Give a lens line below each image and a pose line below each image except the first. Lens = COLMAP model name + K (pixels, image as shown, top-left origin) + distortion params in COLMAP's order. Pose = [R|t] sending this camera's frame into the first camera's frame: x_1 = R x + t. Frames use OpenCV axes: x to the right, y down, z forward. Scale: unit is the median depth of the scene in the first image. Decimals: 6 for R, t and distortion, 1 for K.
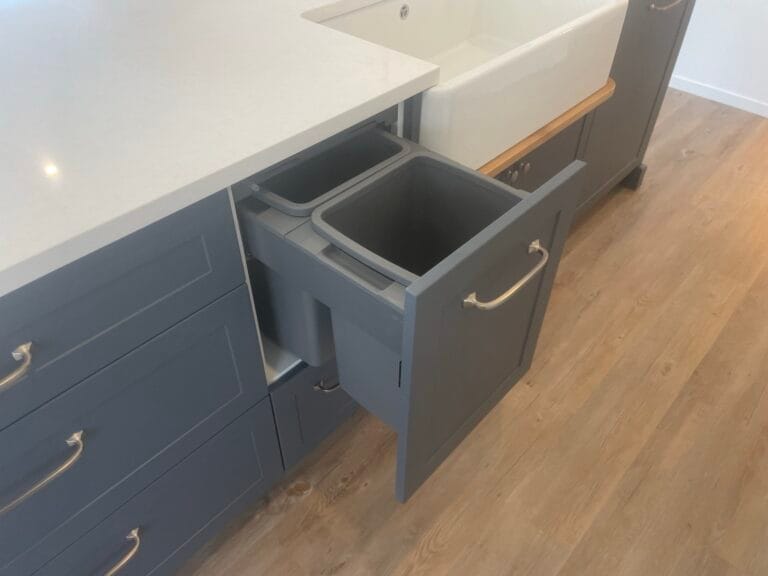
lens RADIAL K [[582.5, 0, 385.5], [0, 582.5, 286.7], [0, 0, 1]] dist [0.102432, -0.144906]
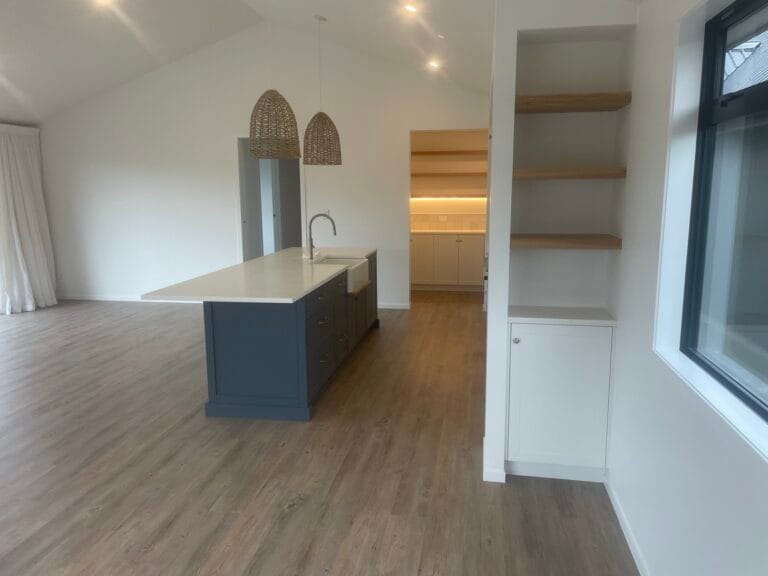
lens RADIAL K [[582.5, 0, 385.5], [0, 582.5, 286.7], [0, 0, 1]] dist [0.102432, -0.144906]
pose [[0.842949, -0.106159, 0.527416, -1.339105], [0.371441, 0.824026, -0.427800, 1.179045], [-0.389189, 0.556518, 0.734043, -1.550037]]
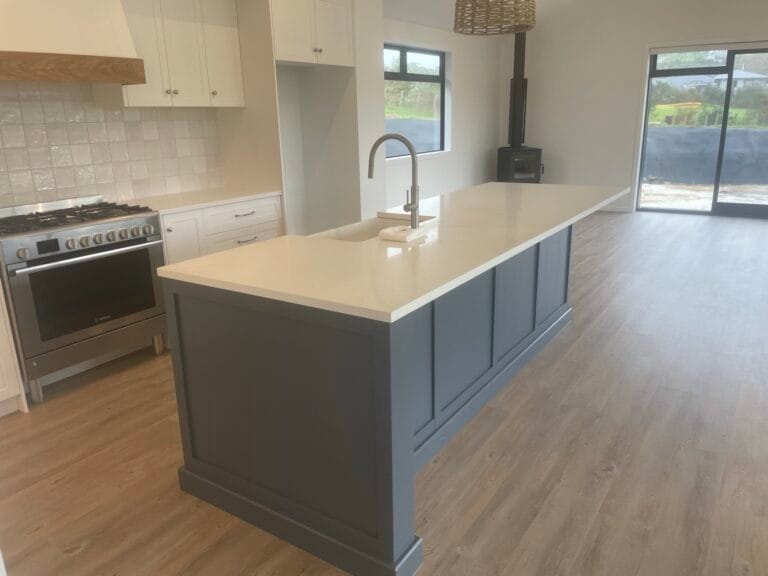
lens RADIAL K [[582.5, 0, 385.5], [0, 582.5, 286.7], [0, 0, 1]] dist [0.102432, -0.144906]
pose [[-0.989325, 0.053143, -0.135691, 0.293836], [-0.087303, 0.529398, 0.843869, -1.665247], [0.116680, 0.846707, -0.519108, 1.764748]]
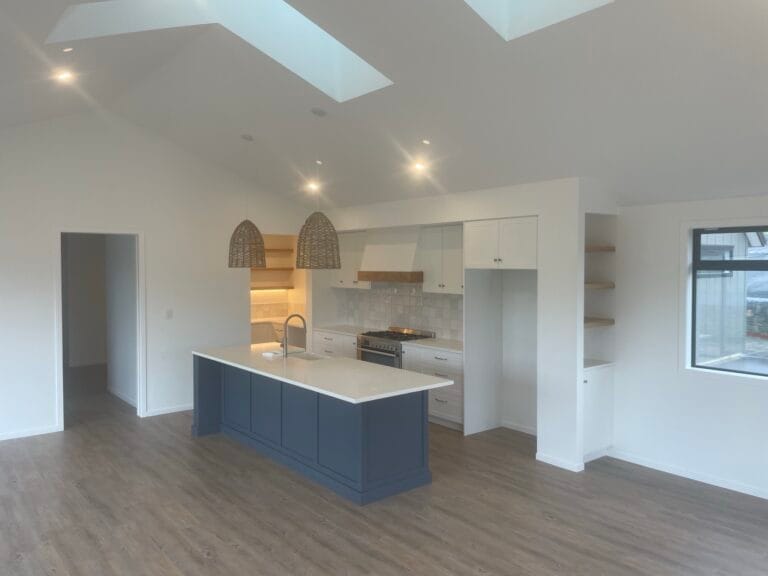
lens RADIAL K [[582.5, 0, 385.5], [0, 582.5, 286.7], [0, 0, 1]] dist [0.102432, -0.144906]
pose [[0.147699, -0.053295, 0.987595, -3.240941], [0.665222, 0.744285, -0.059322, -0.160858], [-0.731891, 0.665732, 0.145384, -0.347560]]
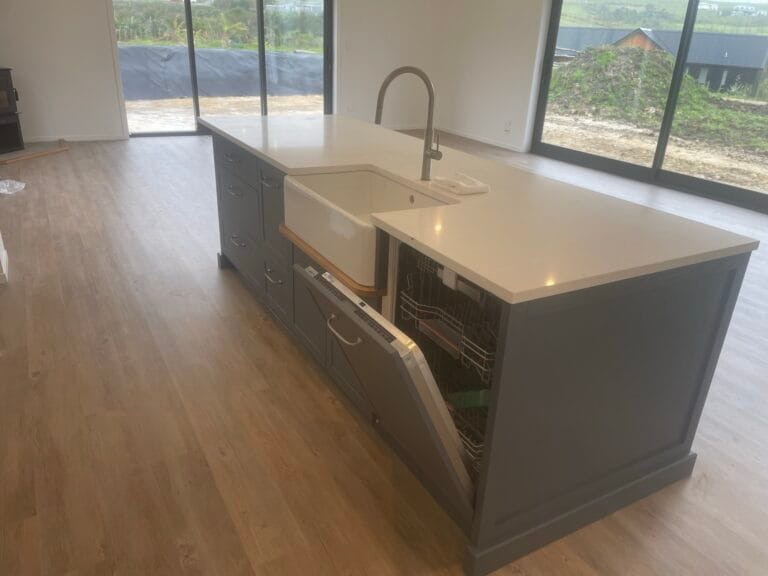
lens RADIAL K [[582.5, 0, 385.5], [0, 582.5, 286.7], [0, 0, 1]] dist [0.102432, -0.144906]
pose [[-0.310979, 0.351959, -0.882846, 1.339197], [-0.672360, 0.575057, 0.466092, -0.878616], [0.671732, 0.738535, 0.057812, 0.885349]]
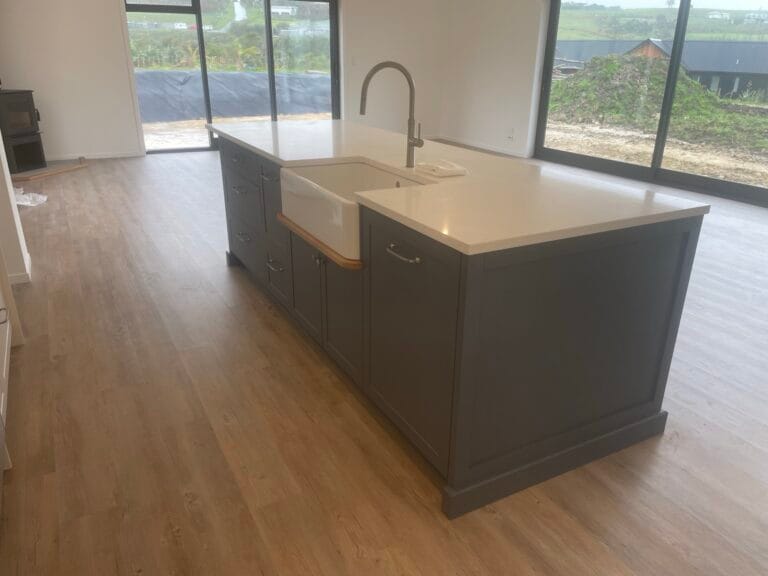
lens RADIAL K [[582.5, 0, 385.5], [0, 582.5, 286.7], [0, 0, 1]] dist [0.102432, -0.144906]
pose [[-0.330033, 0.333058, -0.883261, 1.440324], [-0.645541, 0.603061, 0.468609, -0.917094], [0.688735, 0.724838, 0.015973, 0.995765]]
